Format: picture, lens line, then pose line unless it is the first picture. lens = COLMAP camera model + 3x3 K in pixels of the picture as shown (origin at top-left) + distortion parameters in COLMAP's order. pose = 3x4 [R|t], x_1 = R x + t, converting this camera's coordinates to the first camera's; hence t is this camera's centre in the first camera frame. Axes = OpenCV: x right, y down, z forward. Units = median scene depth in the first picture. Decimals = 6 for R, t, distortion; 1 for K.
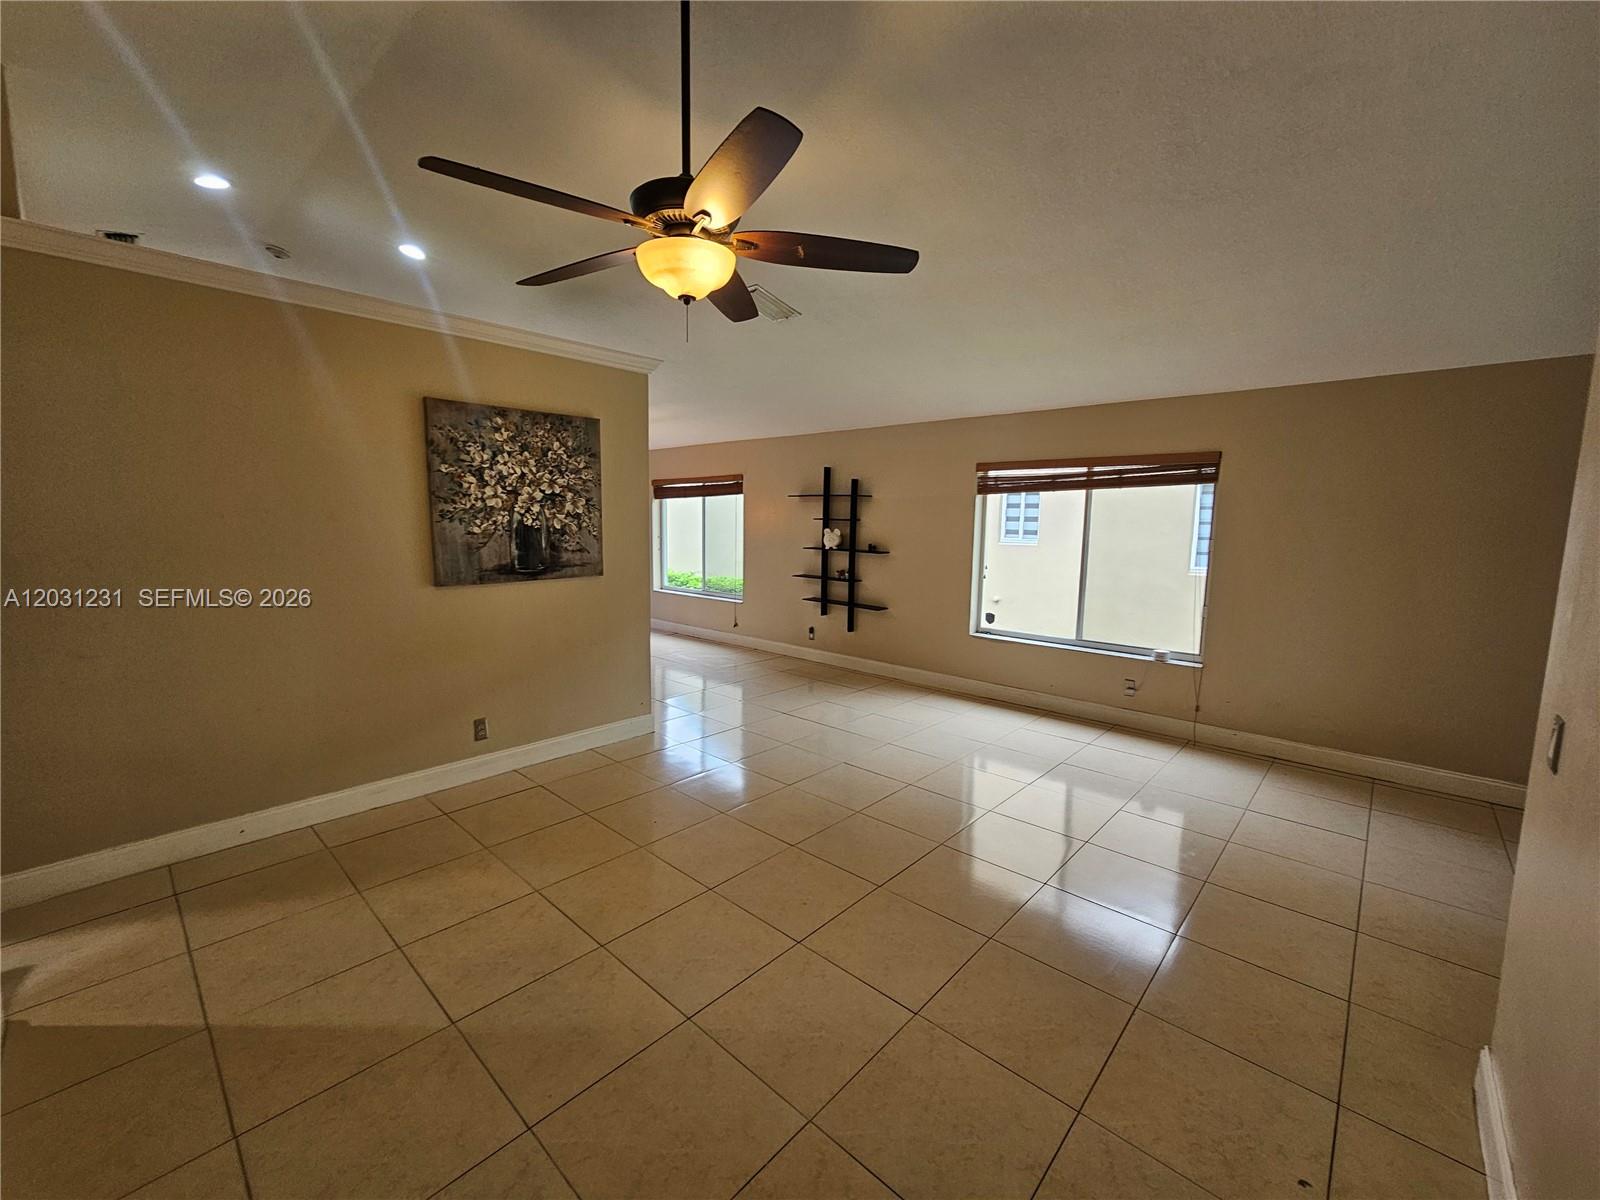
lens RADIAL K [[648.1, 0, 803.4], [0, 648.1, 597.4], [0, 0, 1]] dist [-0.000745, -0.000337]
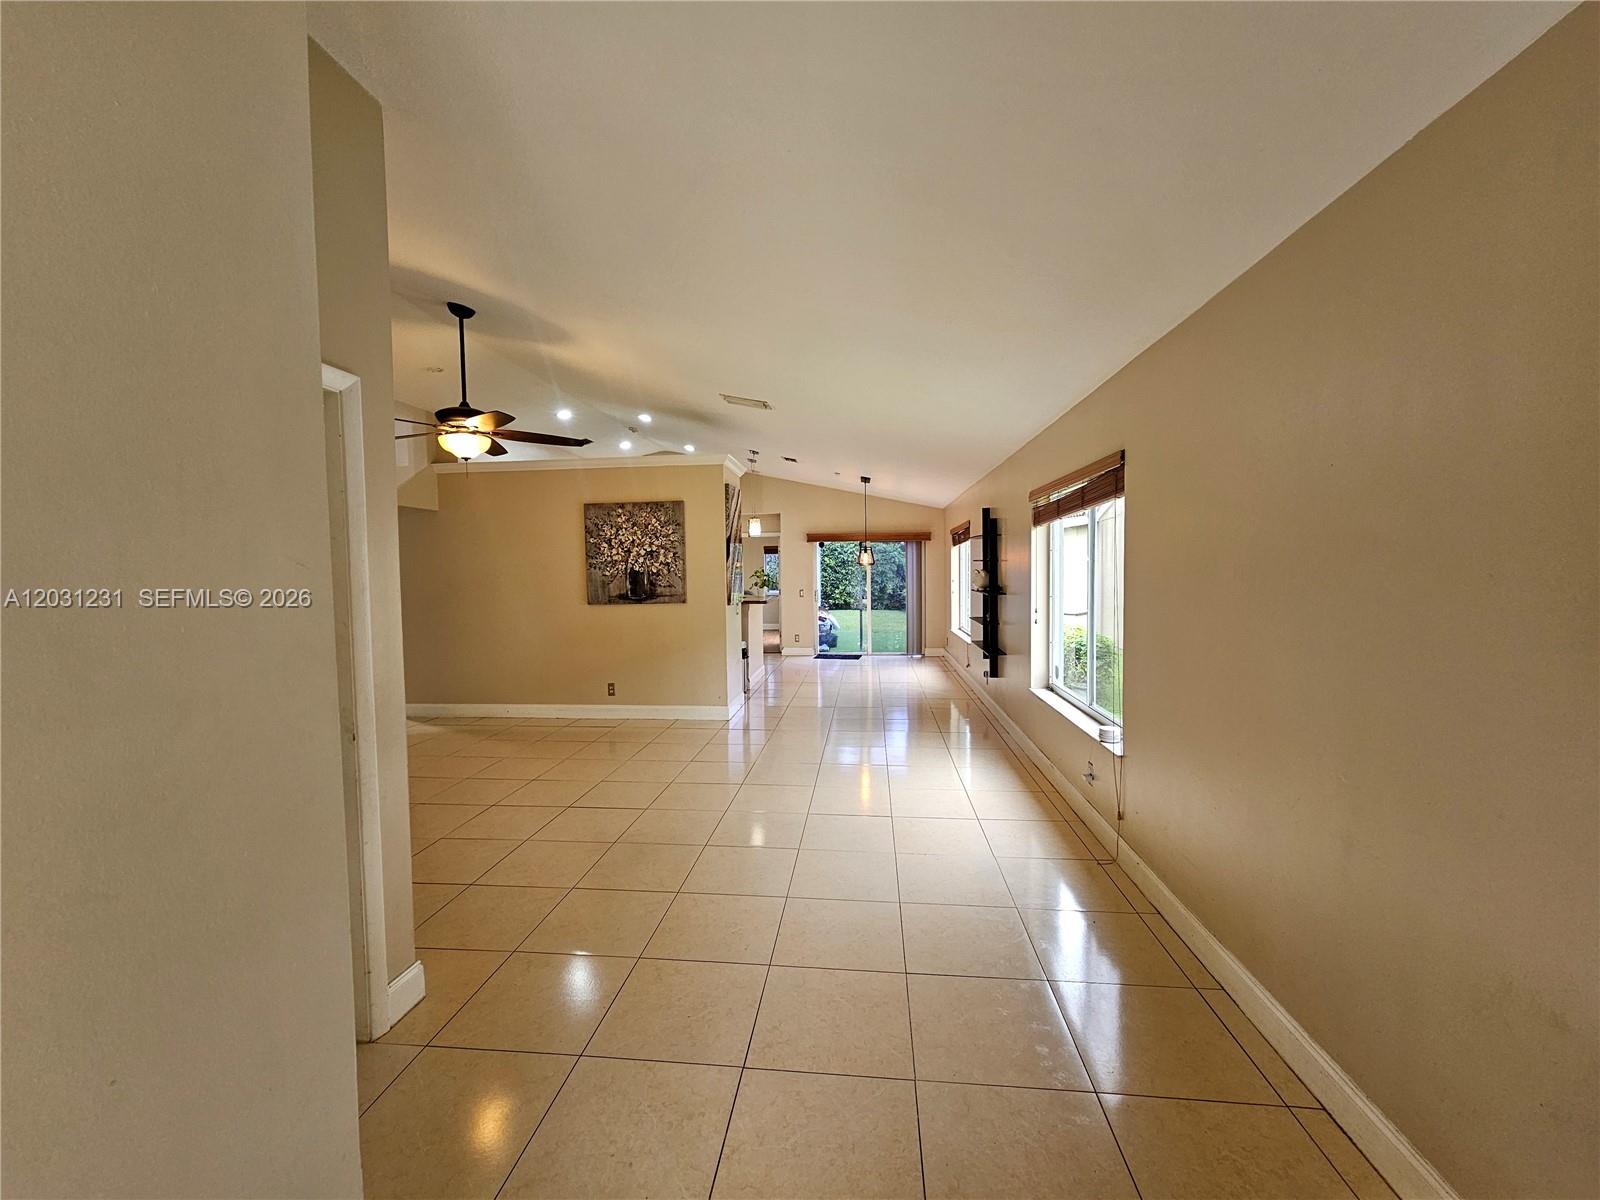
lens RADIAL K [[648.1, 0, 803.4], [0, 648.1, 597.4], [0, 0, 1]] dist [-0.000745, -0.000337]
pose [[0.600666, 0.016412, -0.799332, 1.149579], [-0.075418, 0.996494, -0.036213, -0.014677], [0.795935, 0.082036, 0.599798, 0.348490]]
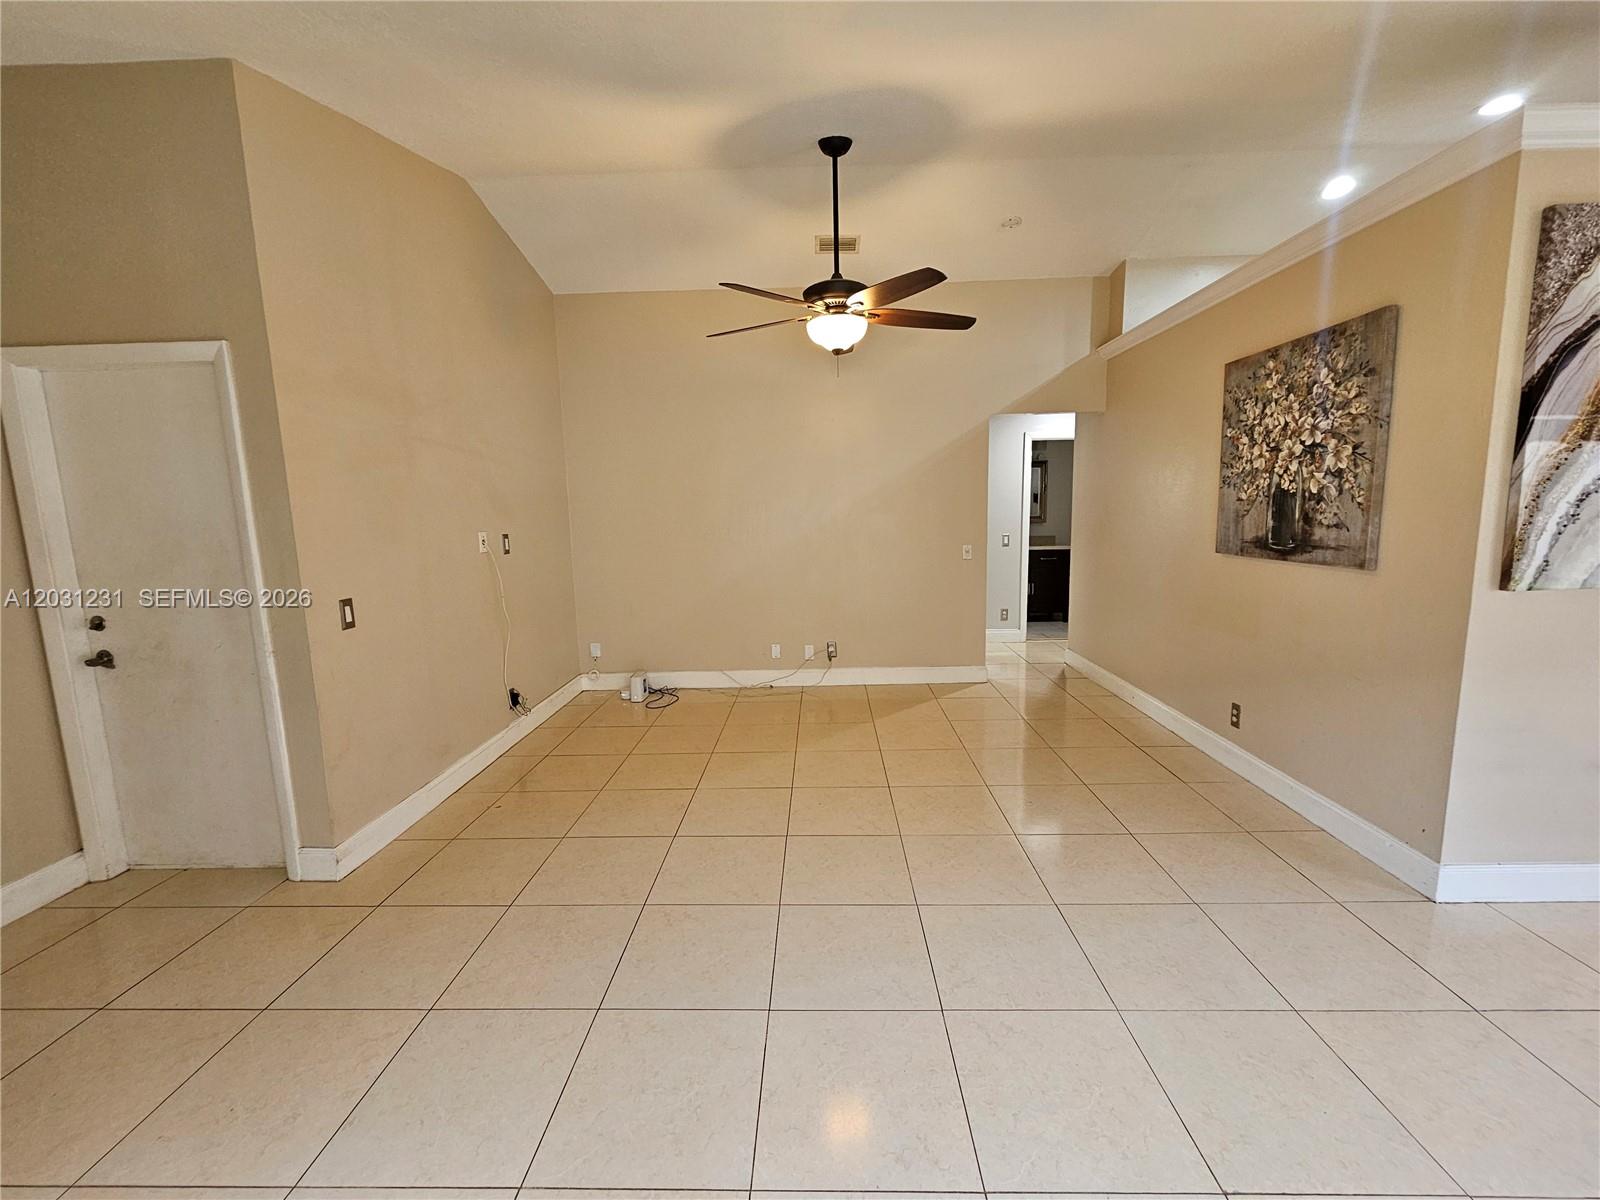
lens RADIAL K [[650.3, 0, 806.8], [0, 650.3, 596.8], [0, 0, 1]] dist [-0.002090, -0.000338]
pose [[-0.753742, 0.095591, -0.650181, 0.527456], [-0.066847, 0.973080, 0.220559, -0.118445], [0.653762, 0.209707, -0.727062, 1.210496]]
